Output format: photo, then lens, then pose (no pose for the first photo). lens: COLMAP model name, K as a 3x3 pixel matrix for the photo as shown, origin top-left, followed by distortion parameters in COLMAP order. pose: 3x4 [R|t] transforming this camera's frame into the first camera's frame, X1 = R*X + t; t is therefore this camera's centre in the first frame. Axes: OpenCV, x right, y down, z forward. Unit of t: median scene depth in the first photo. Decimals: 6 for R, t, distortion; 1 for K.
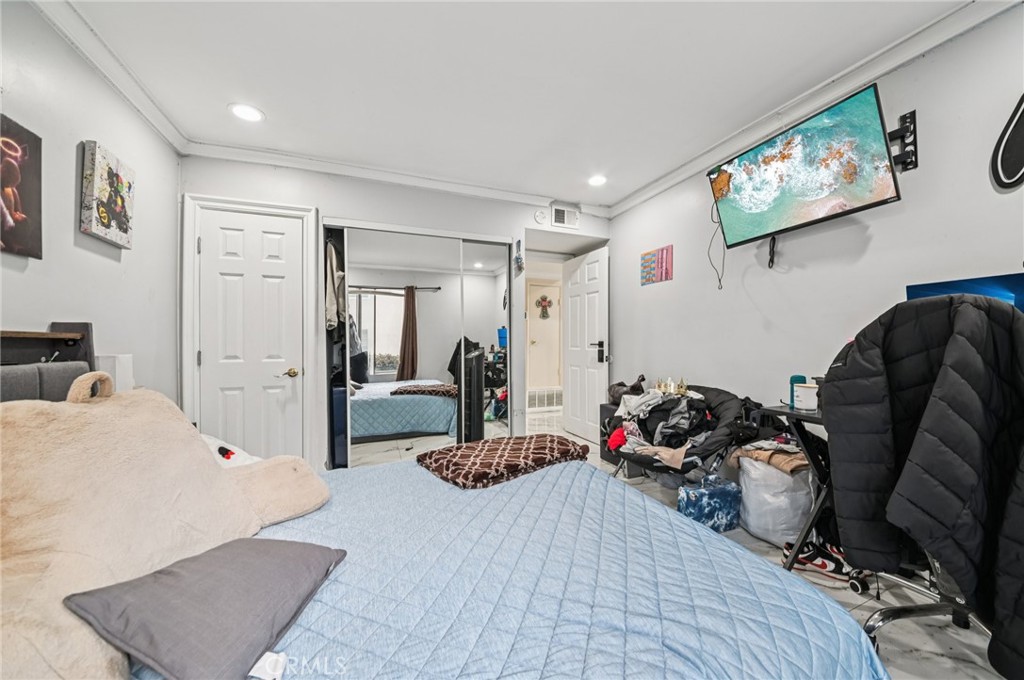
lens RADIAL K [[361.5, 0, 524.4], [0, 361.5, 344.7], [0, 0, 1]] dist [0.000969, -0.006822]
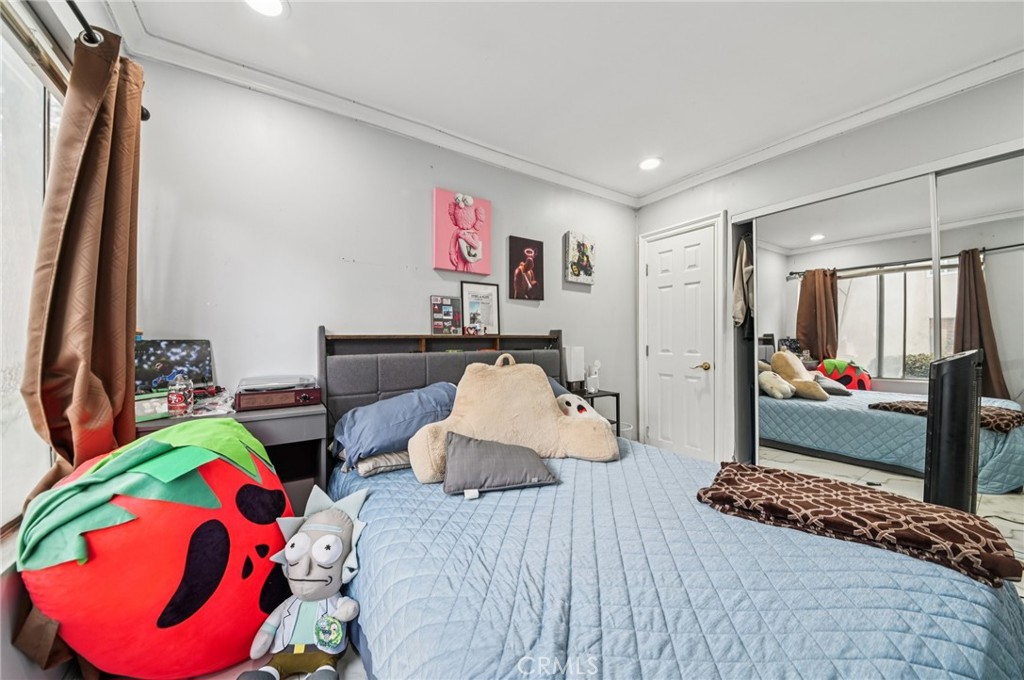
lens RADIAL K [[365.0, 0, 511.9], [0, 365.0, 345.8], [0, 0, 1]] dist [0.012971, -0.018734]
pose [[0.189999, 0.019154, -0.981597, 0.530148], [-0.001137, 0.999813, 0.019290, -0.010742], [0.981784, -0.002549, 0.189985, 0.294748]]
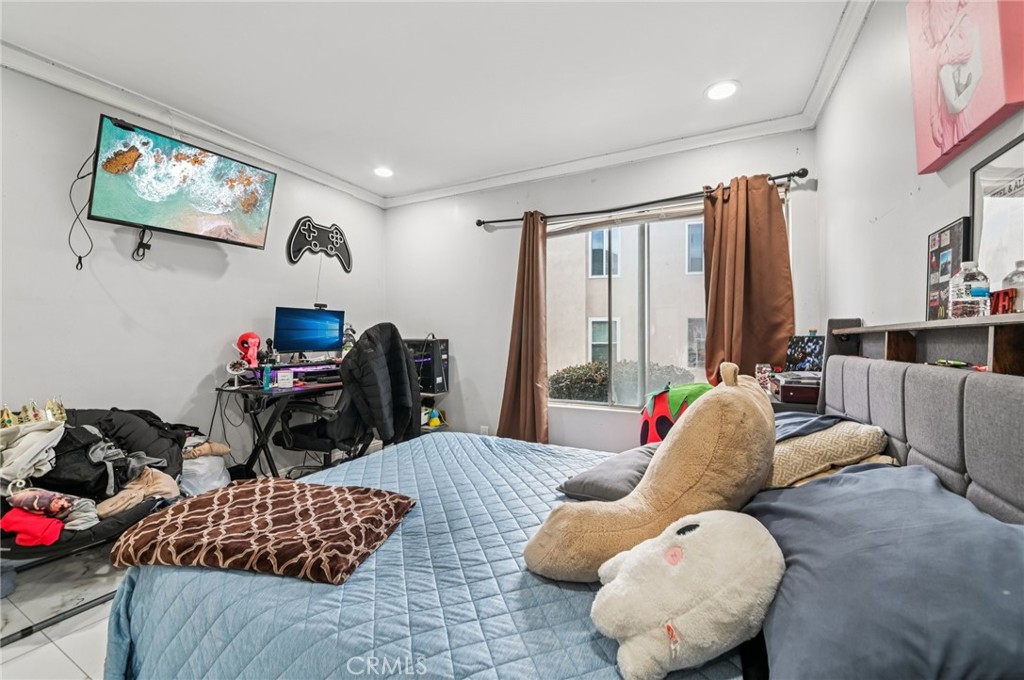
lens RADIAL K [[393.1, 0, 516.8], [0, 393.1, 342.4], [0, 0, 1]] dist [0.025730, -0.027191]
pose [[-0.650234, -0.001473, 0.759732, -0.861926], [0.004057, 0.999977, 0.005411, 0.002715], [-0.759723, 0.006600, -0.650213, 1.166618]]
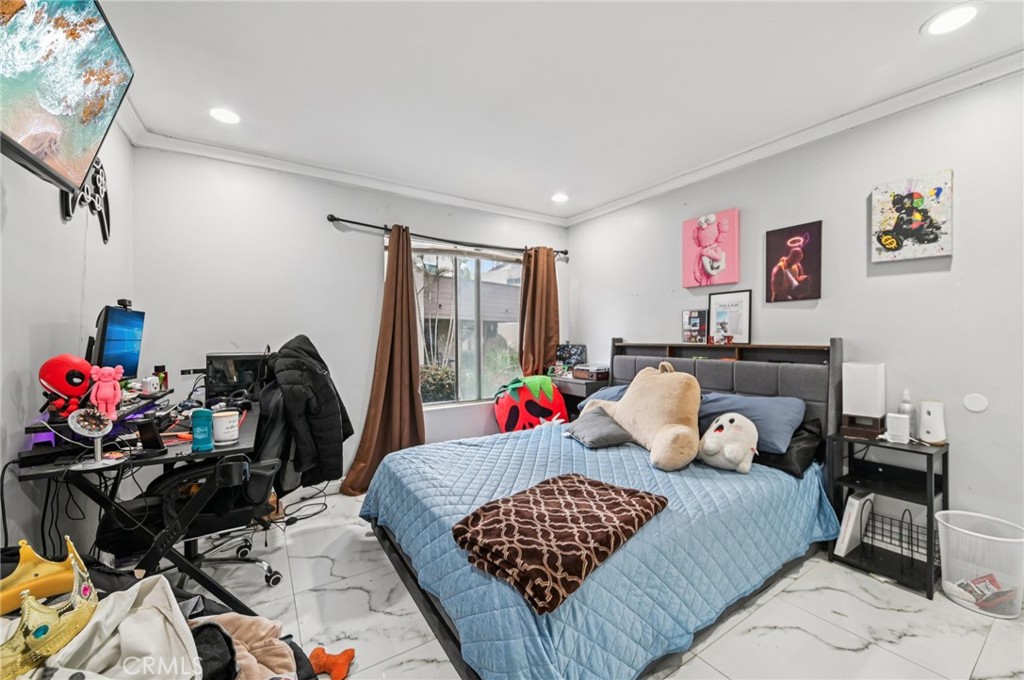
lens RADIAL K [[393.1, 0, 516.8], [0, 393.1, 342.4], [0, 0, 1]] dist [0.025730, -0.027191]
pose [[-0.986865, 0.008295, -0.161335, 0.176489], [0.005234, 0.999798, 0.019387, -0.065196], [0.161463, 0.018287, -0.986709, 1.840351]]
